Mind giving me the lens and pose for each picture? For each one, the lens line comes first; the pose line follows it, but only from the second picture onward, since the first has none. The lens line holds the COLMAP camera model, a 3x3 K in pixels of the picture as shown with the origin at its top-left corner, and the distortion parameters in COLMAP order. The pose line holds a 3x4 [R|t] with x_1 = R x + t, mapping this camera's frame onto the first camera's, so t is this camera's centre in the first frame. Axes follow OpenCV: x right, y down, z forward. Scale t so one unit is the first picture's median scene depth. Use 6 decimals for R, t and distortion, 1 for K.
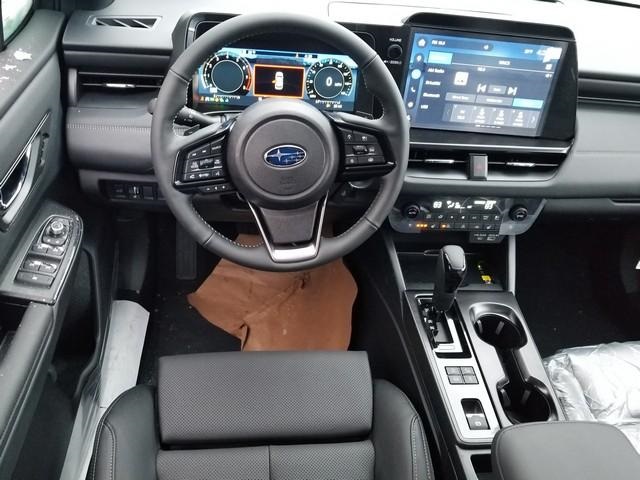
lens RADIAL K [[517.1, 0, 320.6], [0, 517.1, 239.8], [0, 0, 1]] dist [0.043789, -0.072251]
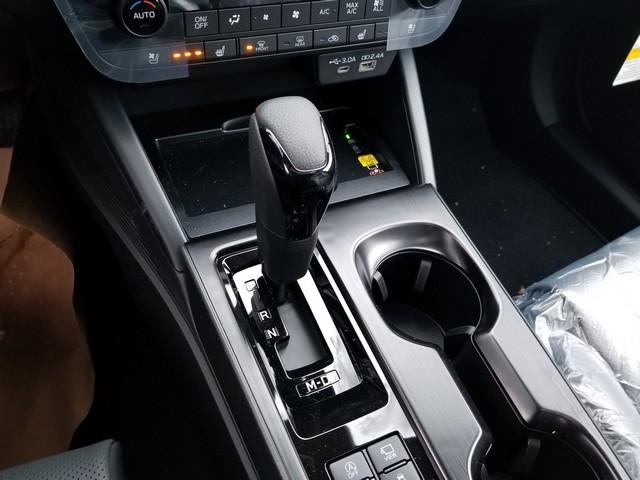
lens RADIAL K [[517.1, 0, 315.4], [0, 517.1, 238.8], [0, 0, 1]] dist [0.043789, -0.072251]
pose [[0.939004, -0.238330, 0.247933, 0.170630], [0.171325, 0.949282, 0.263650, 0.013686], [-0.298194, -0.205092, 0.932211, 0.665071]]
